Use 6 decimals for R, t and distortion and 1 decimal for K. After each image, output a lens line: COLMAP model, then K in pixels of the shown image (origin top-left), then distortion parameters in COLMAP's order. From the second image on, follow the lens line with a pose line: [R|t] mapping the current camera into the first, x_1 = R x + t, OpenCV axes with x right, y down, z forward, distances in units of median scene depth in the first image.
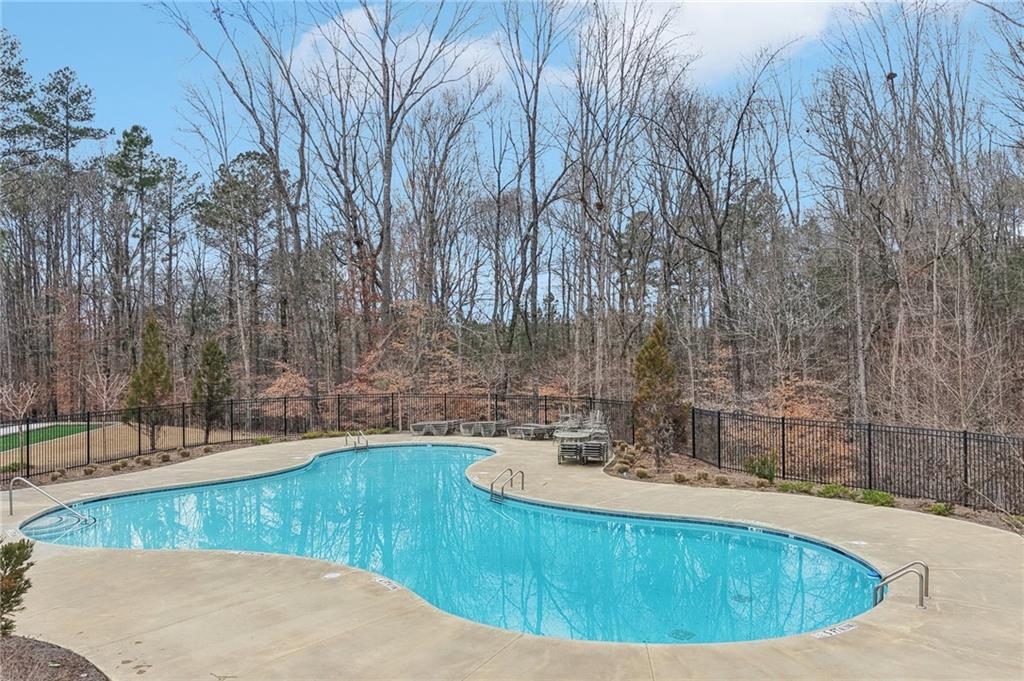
lens RADIAL K [[751.3, 0, 512.4], [0, 751.3, 355.3], [0, 0, 1]] dist [0.001462, -0.001260]
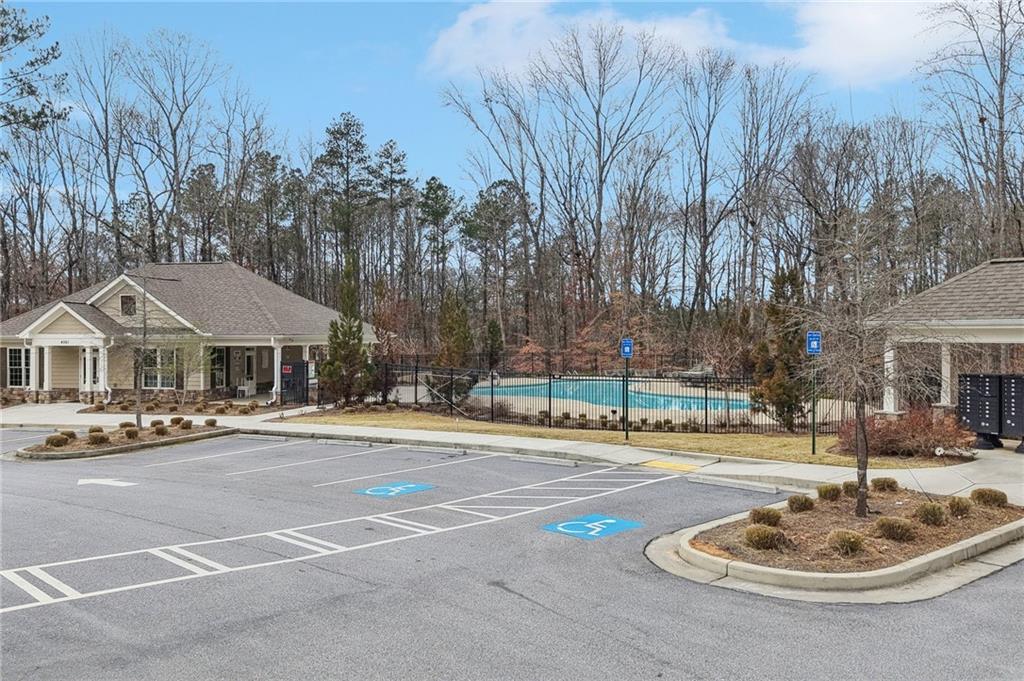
lens RADIAL K [[840.3, 0, 512.0], [0, 840.3, 340.5], [0, 0, 1]] dist [0.005494, -0.003241]
pose [[0.957805, 0.011824, -0.287176, 0.129328], [-0.013798, 0.999893, -0.004849, 0.024758], [0.287088, 0.008607, 0.957866, -0.544682]]
